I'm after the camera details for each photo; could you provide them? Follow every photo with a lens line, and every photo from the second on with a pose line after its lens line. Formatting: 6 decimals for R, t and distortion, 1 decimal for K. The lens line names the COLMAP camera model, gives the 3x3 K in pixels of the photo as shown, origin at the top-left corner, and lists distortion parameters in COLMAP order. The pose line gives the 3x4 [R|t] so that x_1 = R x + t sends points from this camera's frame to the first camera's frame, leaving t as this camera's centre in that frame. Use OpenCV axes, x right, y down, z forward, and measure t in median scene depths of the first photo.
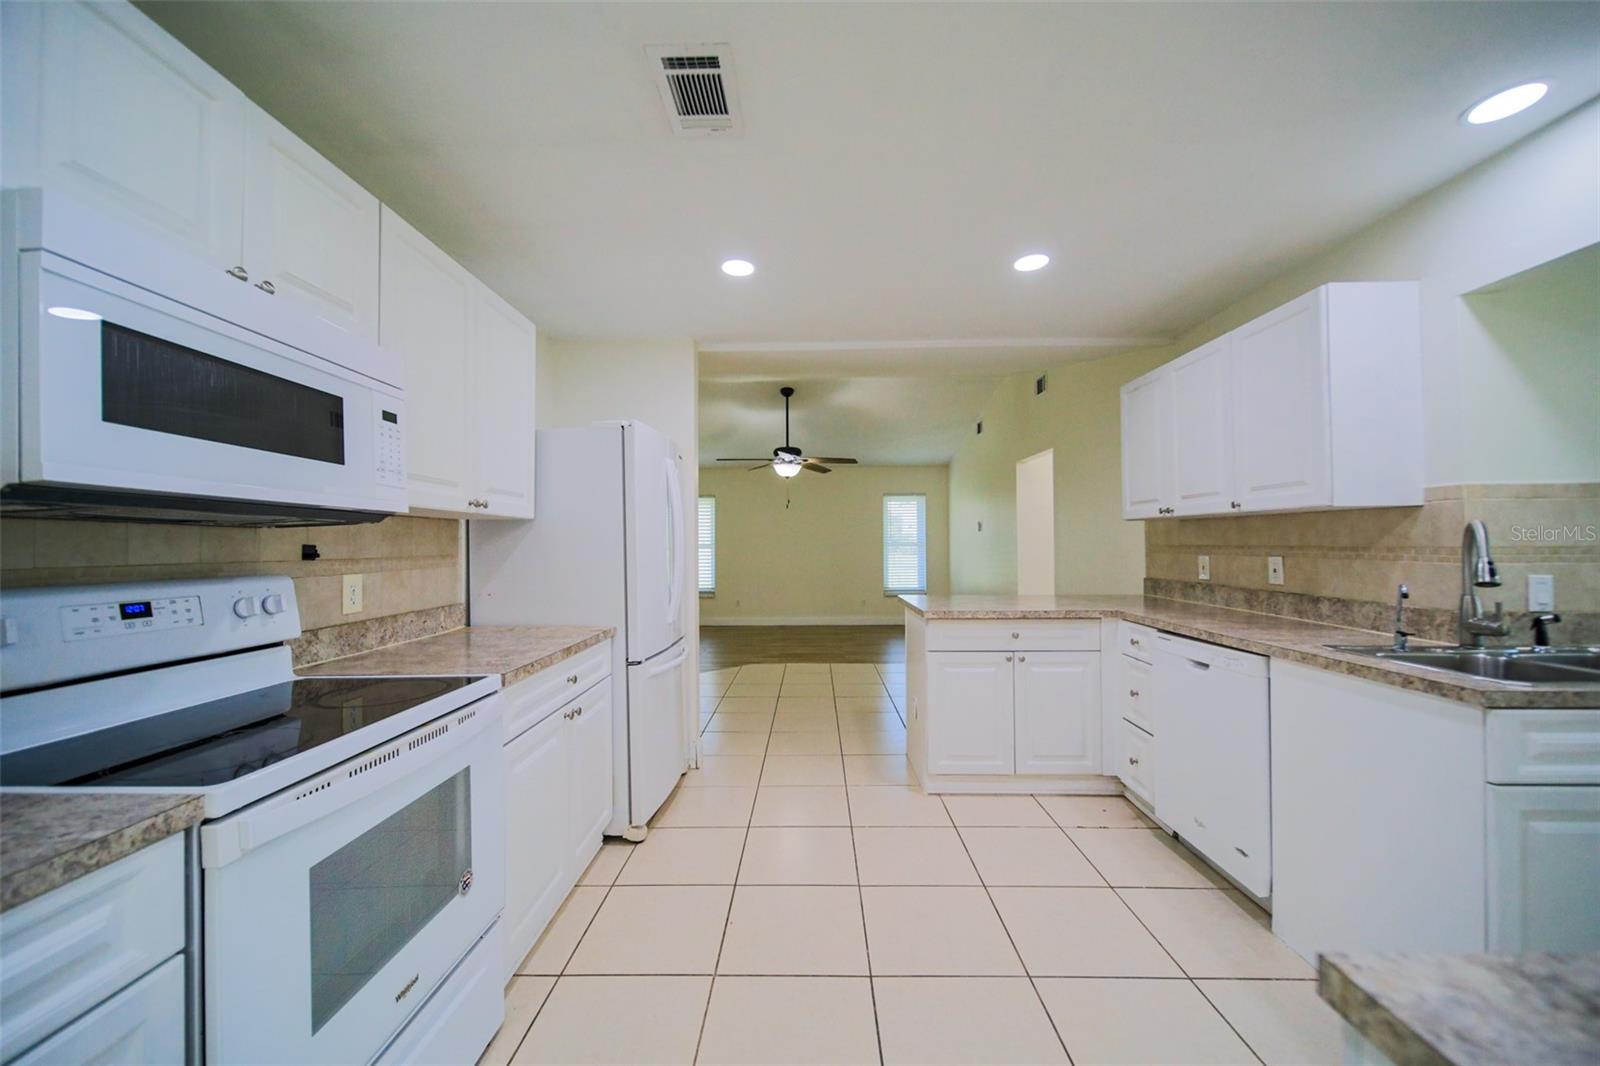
lens RADIAL K [[589.3, 0, 811.0], [0, 589.3, 534.2], [0, 0, 1]] dist [-0.000944, 0.000249]
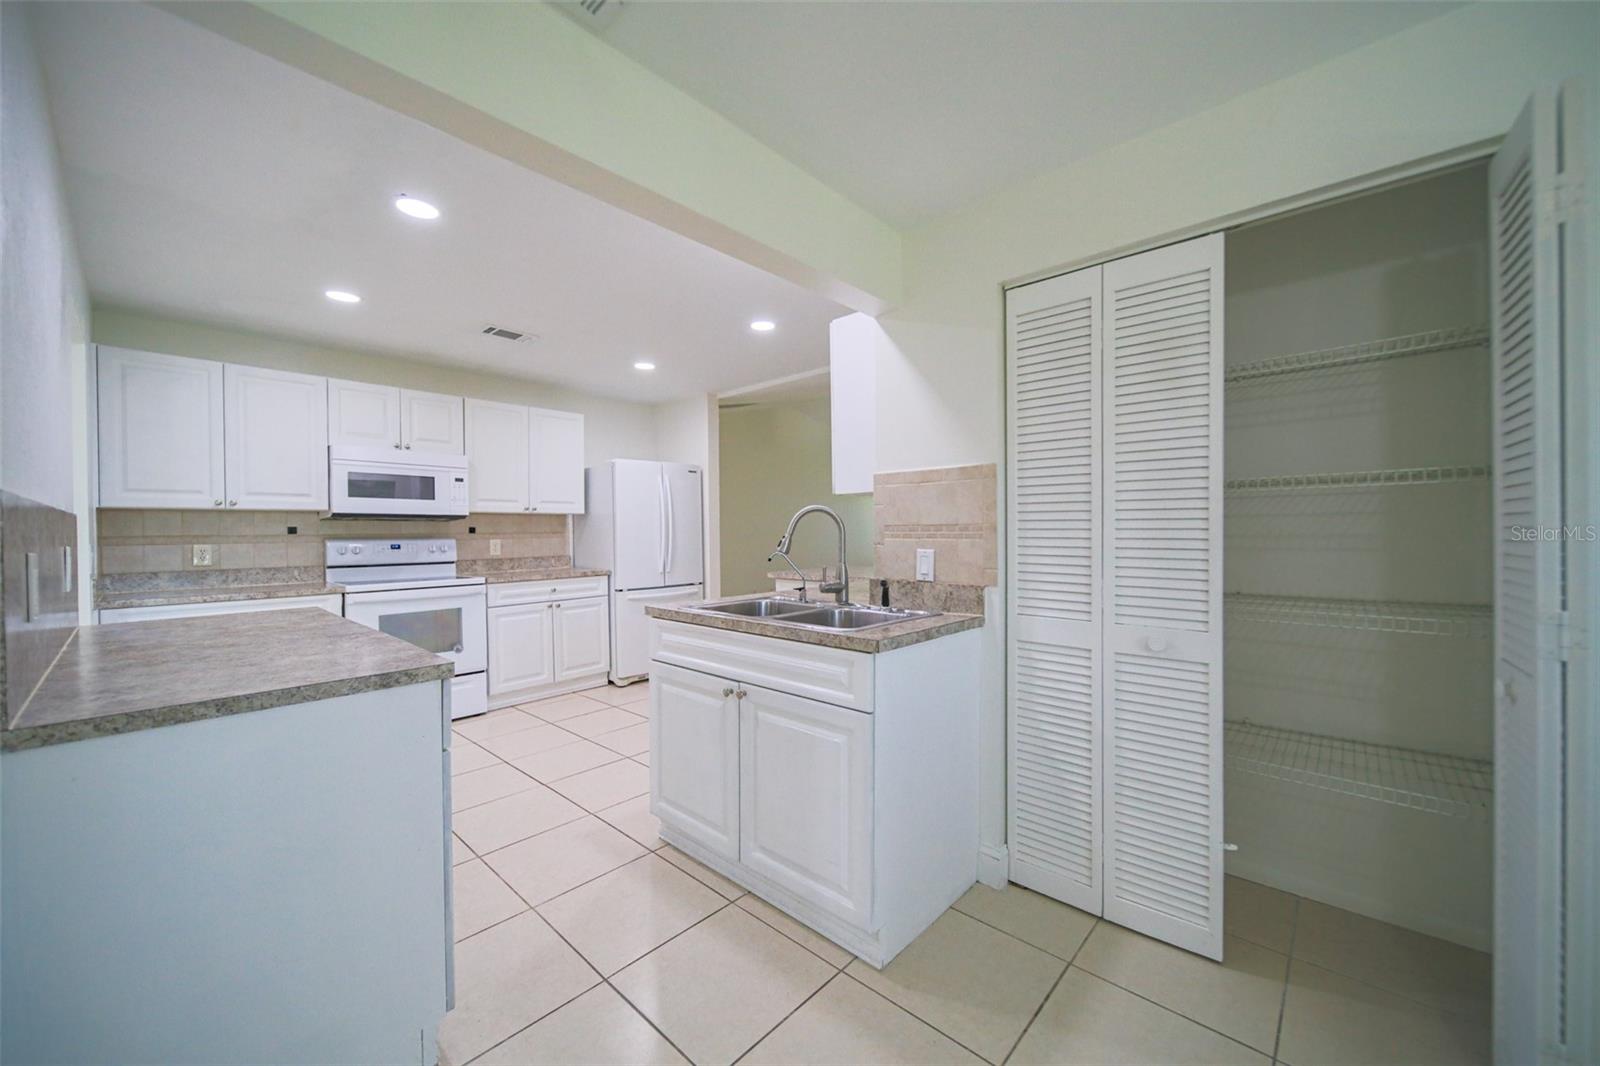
lens RADIAL K [[589.3, 0, 802.3], [0, 589.3, 533.0], [0, 0, 1]] dist [-0.000944, 0.000249]
pose [[0.762235, 0.001736, -0.647298, 1.649317], [0.015580, 0.999658, 0.021027, 0.008828], [0.647113, -0.026112, 0.761947, -0.034956]]
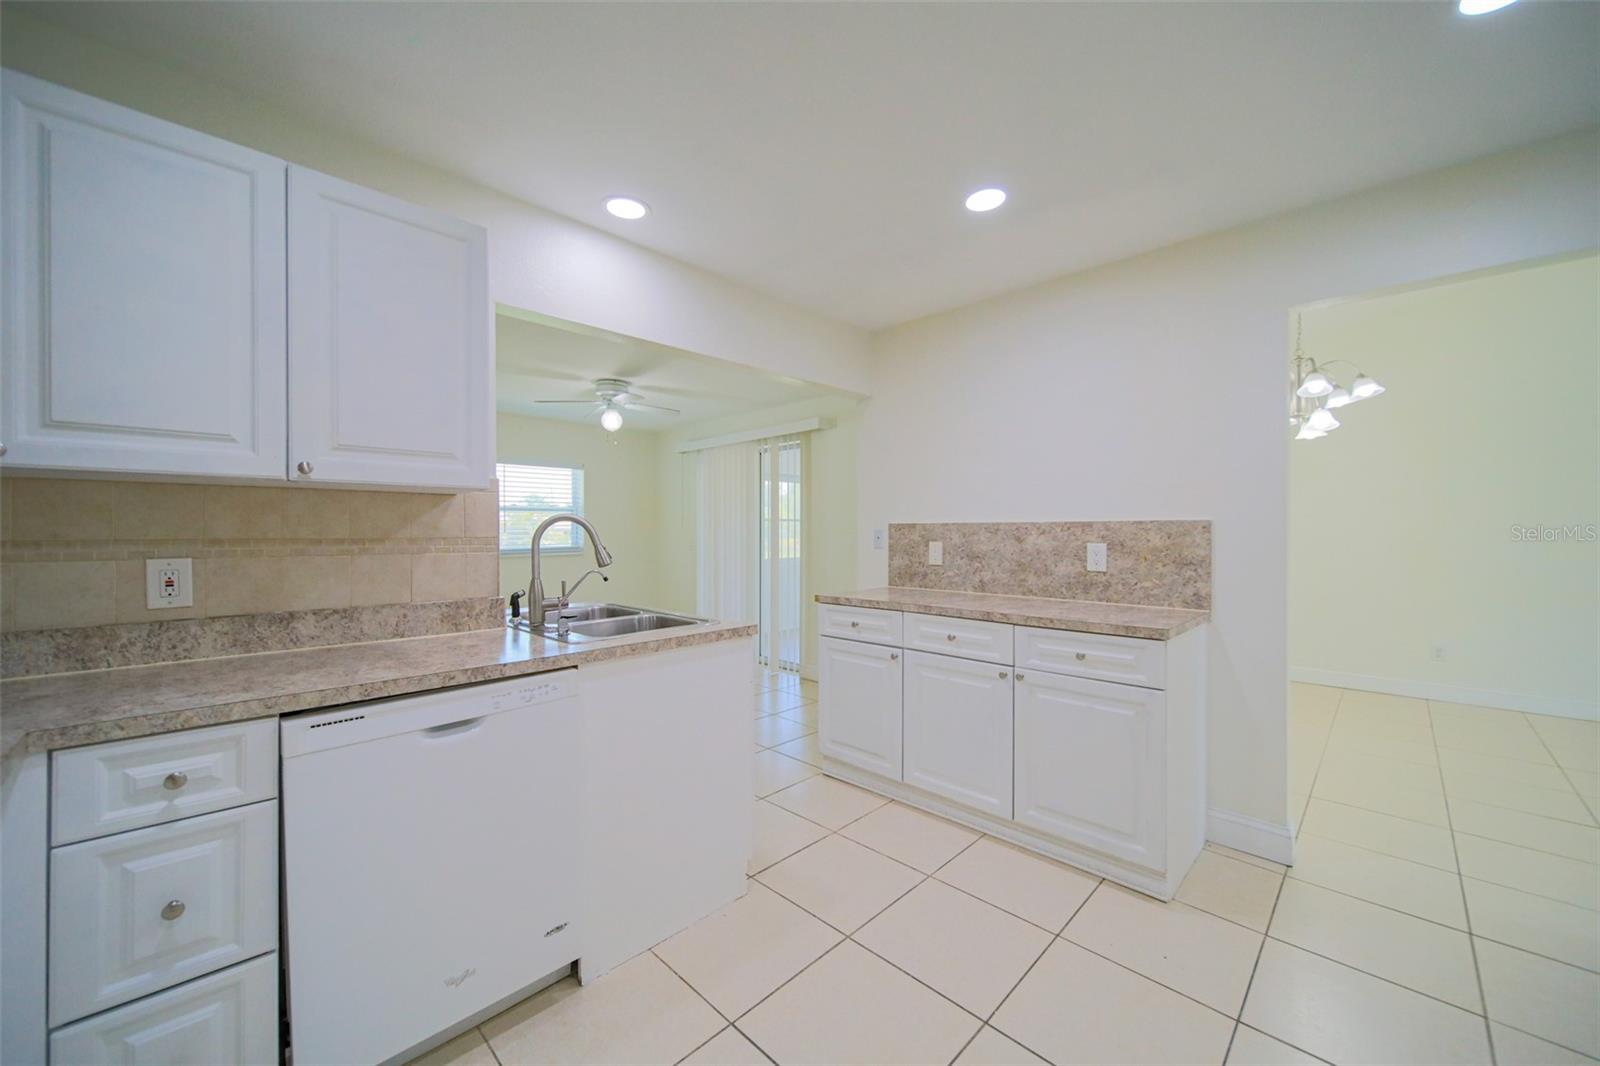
lens RADIAL K [[589.3, 0, 773.6], [0, 589.3, 544.2], [0, 0, 1]] dist [-0.000944, 0.000249]
pose [[-0.709619, -0.007729, 0.704544, -0.016134], [-0.007261, 0.999967, 0.003657, 0.025083], [-0.704549, -0.002521, -0.709651, 1.326413]]
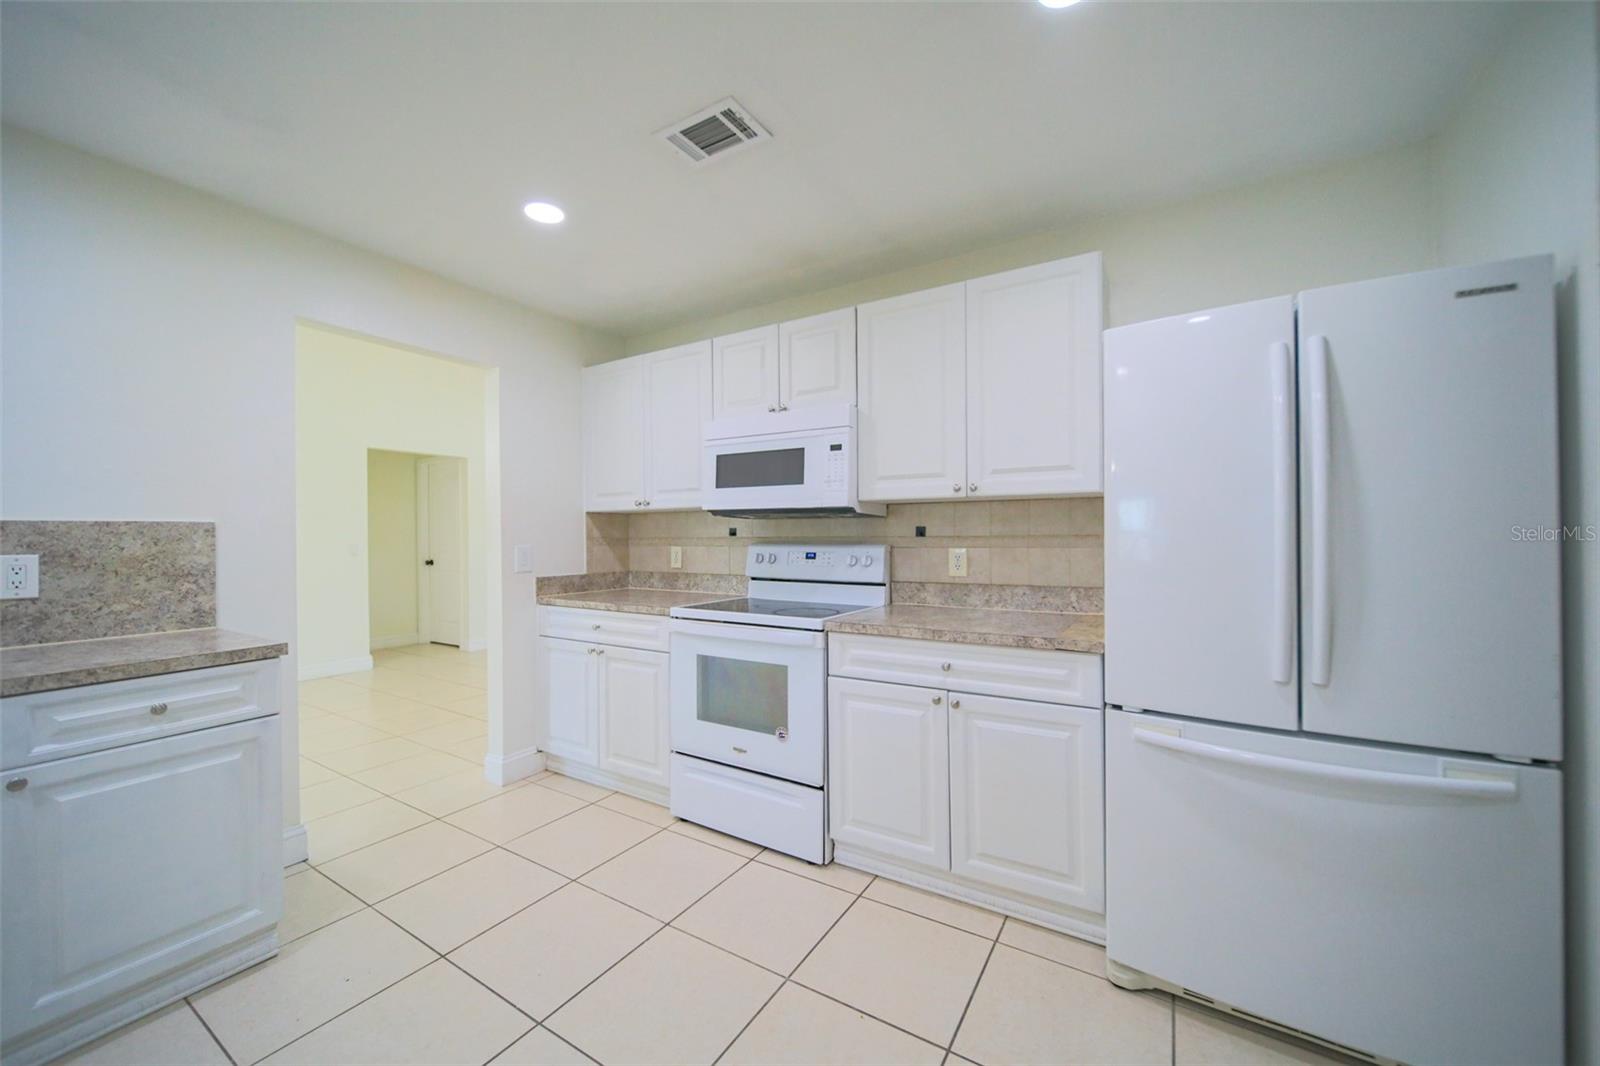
lens RADIAL K [[589.3, 0, 833.9], [0, 589.3, 537.3], [0, 0, 1]] dist [-0.000944, 0.000249]
pose [[-0.494447, 0.021490, -0.868942, 0.501997], [0.028044, 0.999568, 0.008763, 0.022292], [0.868755, -0.020036, -0.494836, 1.321992]]
